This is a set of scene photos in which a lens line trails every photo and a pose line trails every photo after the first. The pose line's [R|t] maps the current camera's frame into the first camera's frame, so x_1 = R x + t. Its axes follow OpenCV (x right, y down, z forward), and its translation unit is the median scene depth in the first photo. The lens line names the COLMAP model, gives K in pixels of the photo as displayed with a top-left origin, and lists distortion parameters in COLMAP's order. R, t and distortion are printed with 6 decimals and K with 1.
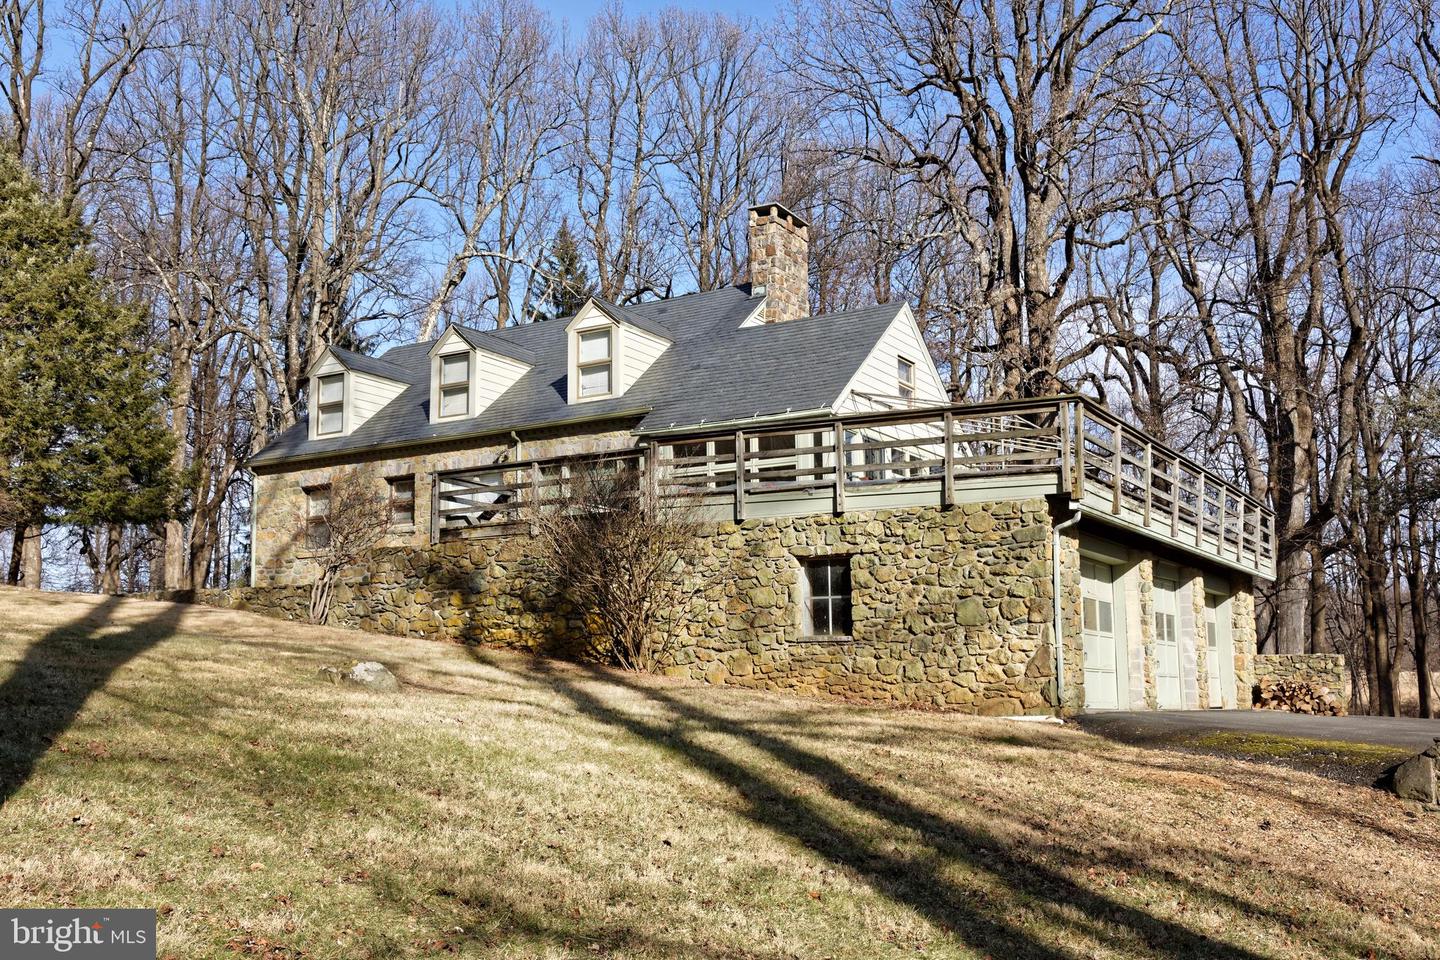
lens RADIAL K [[1469.2, 0, 720.6], [0, 1469.2, 481.3], [0, 0, 1]] dist [0.015190, 0.000000]
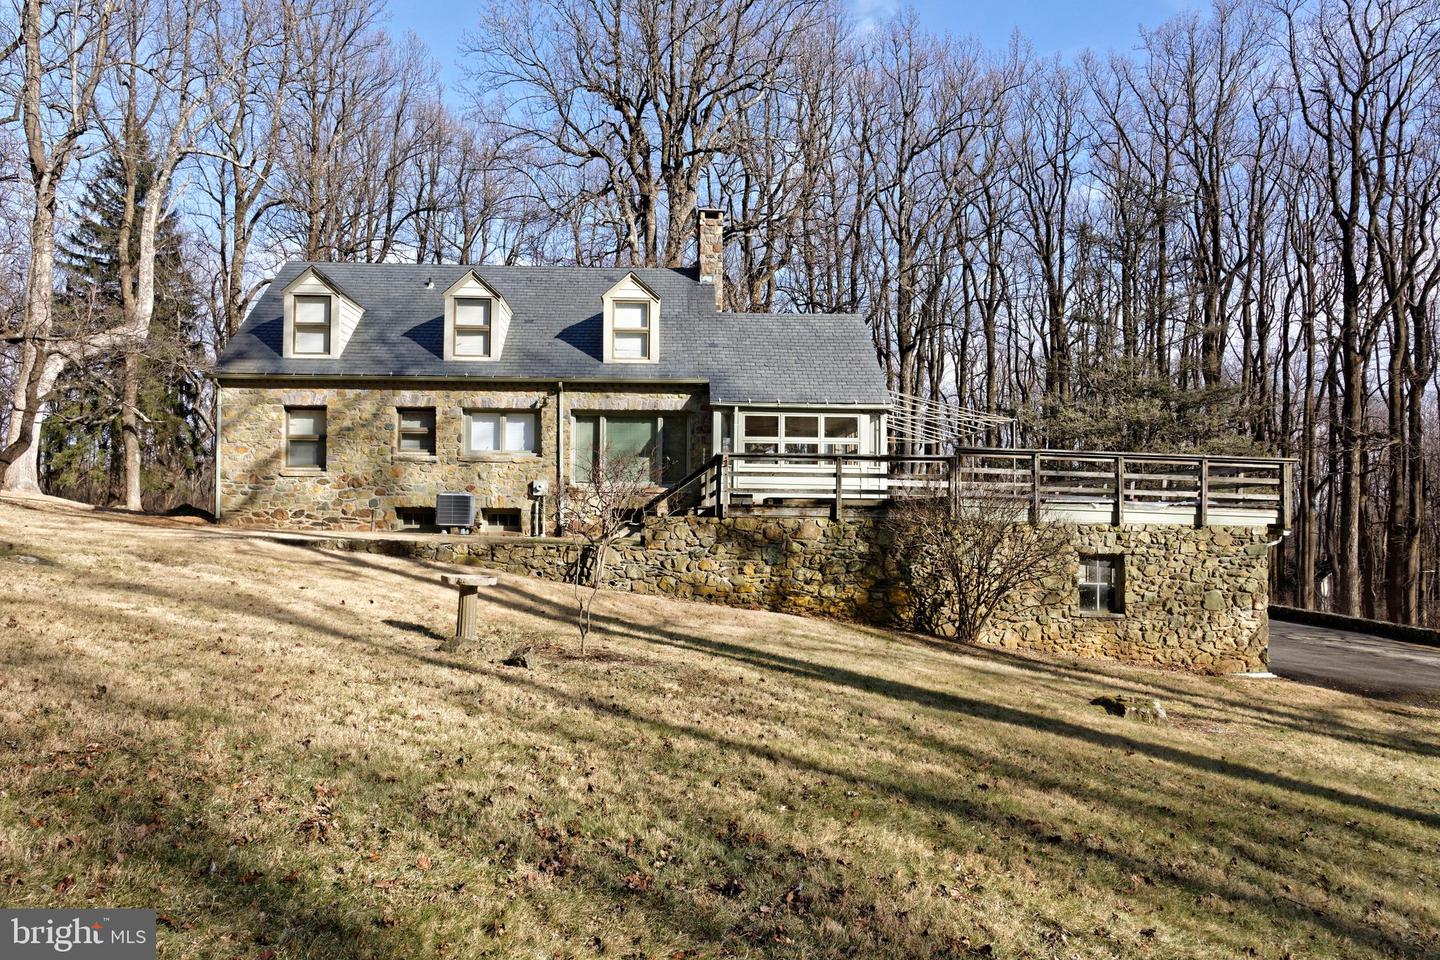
lens RADIAL K [[1032.3, 0, 719.6], [0, 1032.3, 475.2], [0, 0, 1]] dist [0.001248, 0.002190]
pose [[0.820180, 0.036898, 0.570914, -0.760057], [-0.101759, 0.991414, 0.082113, -0.063177], [-0.562982, -0.125443, 0.816893, 0.429141]]
